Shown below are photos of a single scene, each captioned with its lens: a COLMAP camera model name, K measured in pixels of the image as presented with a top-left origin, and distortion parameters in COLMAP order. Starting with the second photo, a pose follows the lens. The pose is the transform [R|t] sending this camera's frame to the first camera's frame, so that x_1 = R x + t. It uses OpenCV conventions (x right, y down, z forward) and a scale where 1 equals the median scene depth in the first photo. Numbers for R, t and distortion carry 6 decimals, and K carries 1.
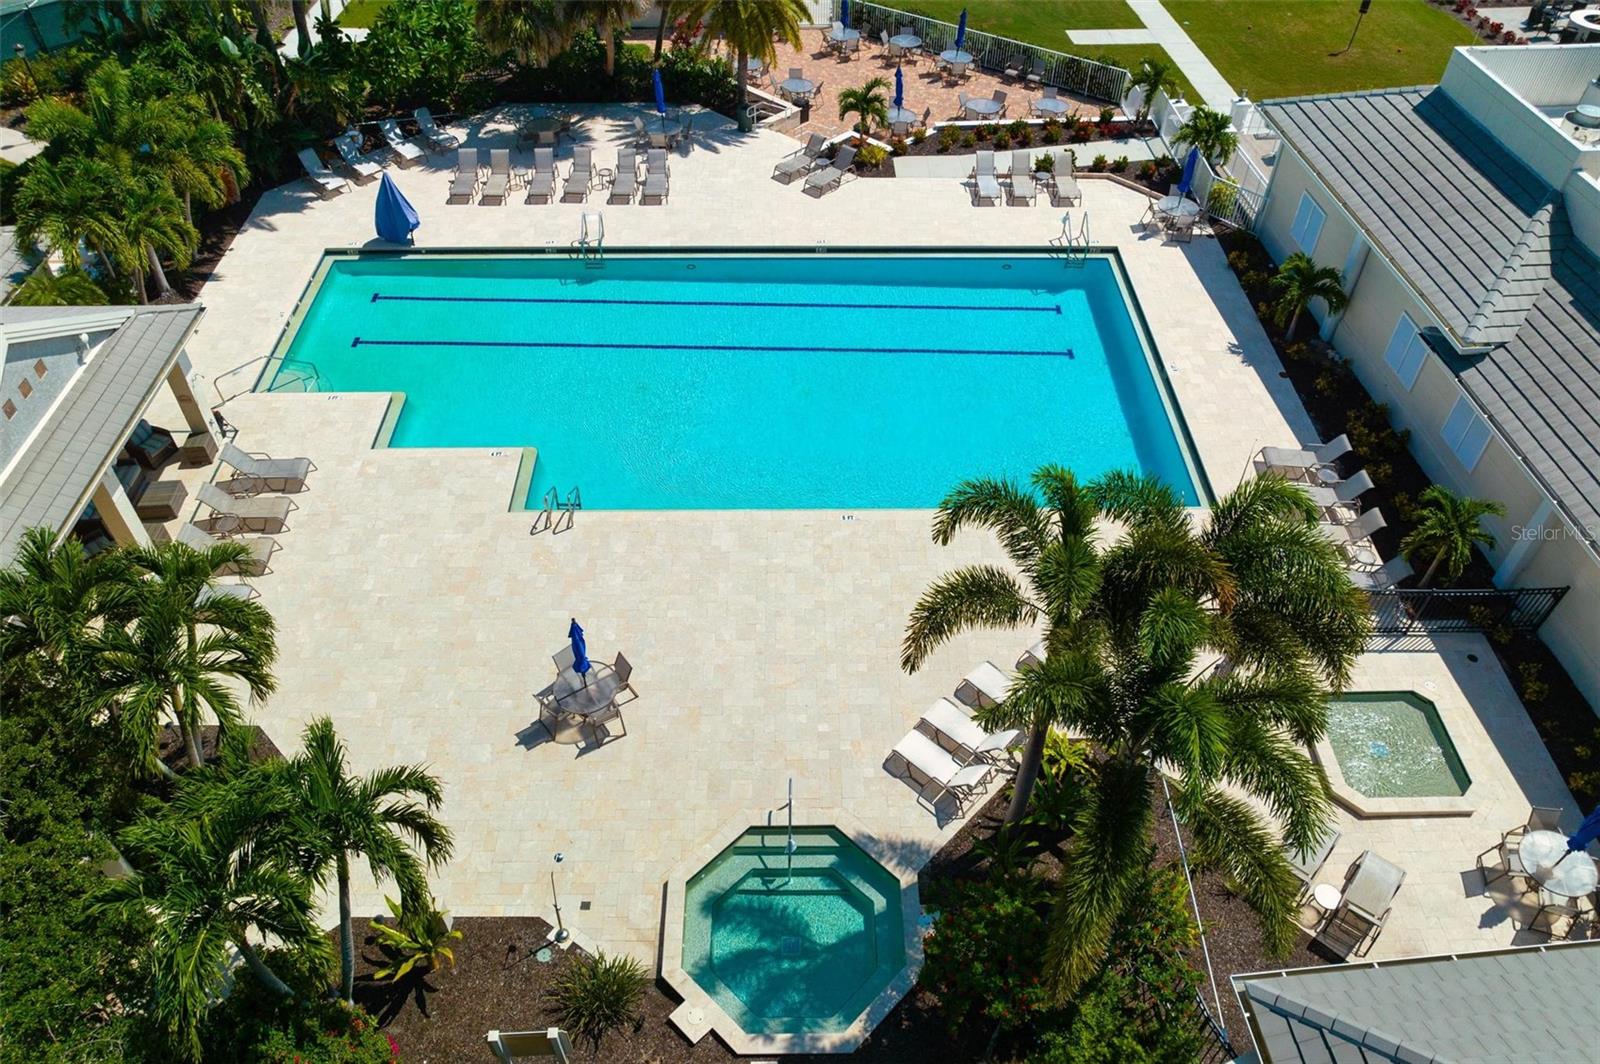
lens RADIAL K [[1168.6, 0, 807.4], [0, 1168.6, 532.5], [0, 0, 1]] dist [-0.037851, 0.002103]
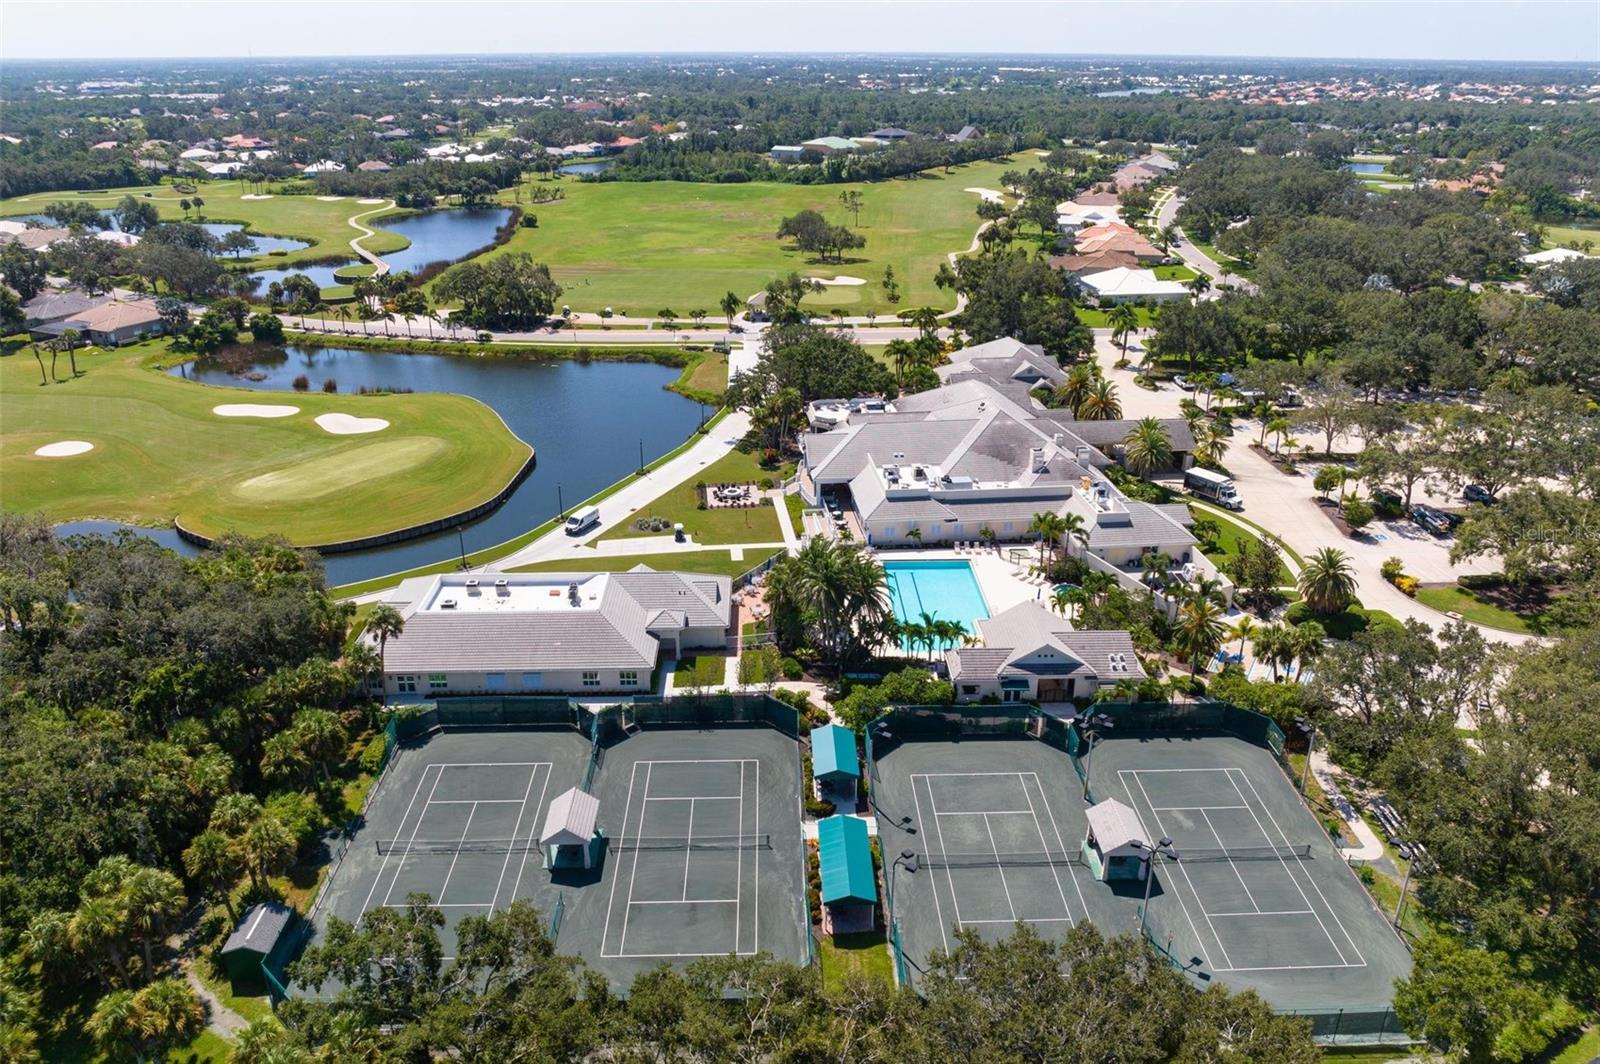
lens RADIAL K [[1168.6, 0, 807.4], [0, 1168.6, 532.5], [0, 0, 1]] dist [-0.037851, 0.002103]
pose [[-0.025519, -0.394433, 0.918570, -3.390564], [0.693808, 0.654545, 0.300336, -1.666715], [-0.719708, 0.644976, 0.256958, 0.027023]]
